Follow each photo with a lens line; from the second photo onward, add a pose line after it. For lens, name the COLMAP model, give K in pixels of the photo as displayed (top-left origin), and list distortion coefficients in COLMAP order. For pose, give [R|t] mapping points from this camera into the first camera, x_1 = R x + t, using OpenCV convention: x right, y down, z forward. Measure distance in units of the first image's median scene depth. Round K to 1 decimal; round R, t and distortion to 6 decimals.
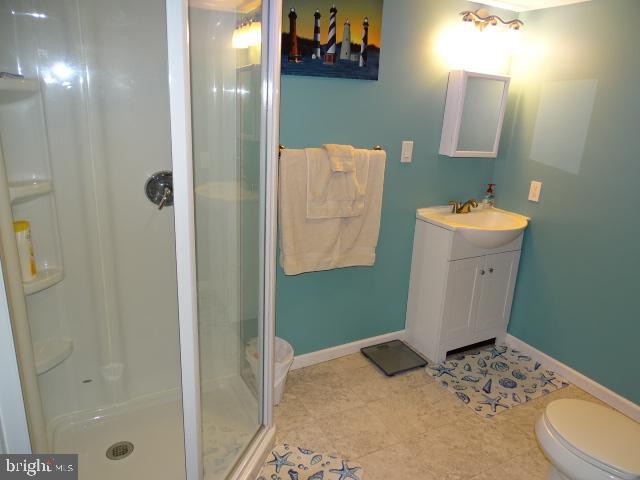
lens RADIAL K [[455.2, 0, 307.5], [0, 455.2, 228.5], [0, 0, 1]] dist [-0.013668, 0.011450]
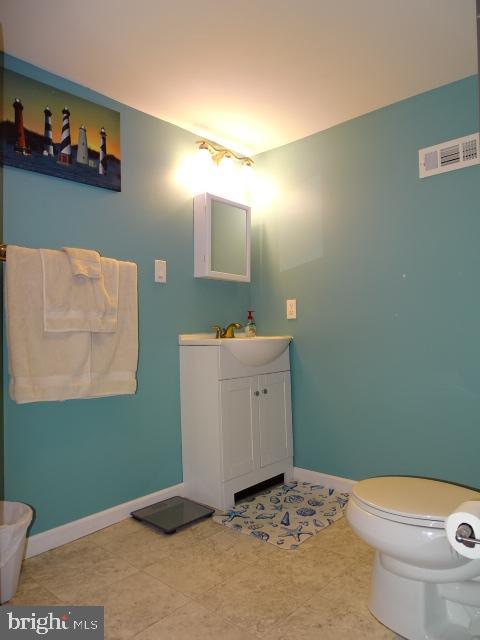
lens RADIAL K [[455.2, 0, 229.5], [0, 455.2, 320.6], [0, 0, 1]] dist [-0.013668, 0.011450]
pose [[0.938992, -0.047911, 0.340586, 0.030962], [0.151899, 0.946211, -0.285678, 0.231569], [-0.308579, 0.319983, 0.895762, 0.164417]]
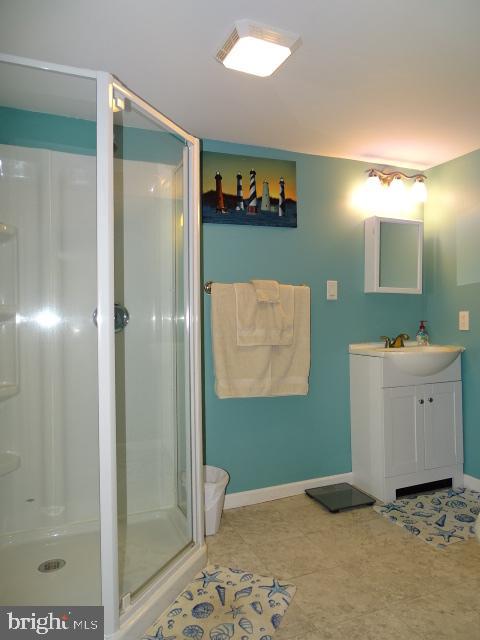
lens RADIAL K [[455.2, 0, 226.0], [0, 455.2, 314.1], [0, 0, 1]] dist [-0.013668, 0.011450]
pose [[0.991269, -0.055178, -0.119752, 0.100703], [0.017749, 0.955801, -0.293478, 0.216697], [0.130652, 0.288791, 0.948436, -0.053073]]
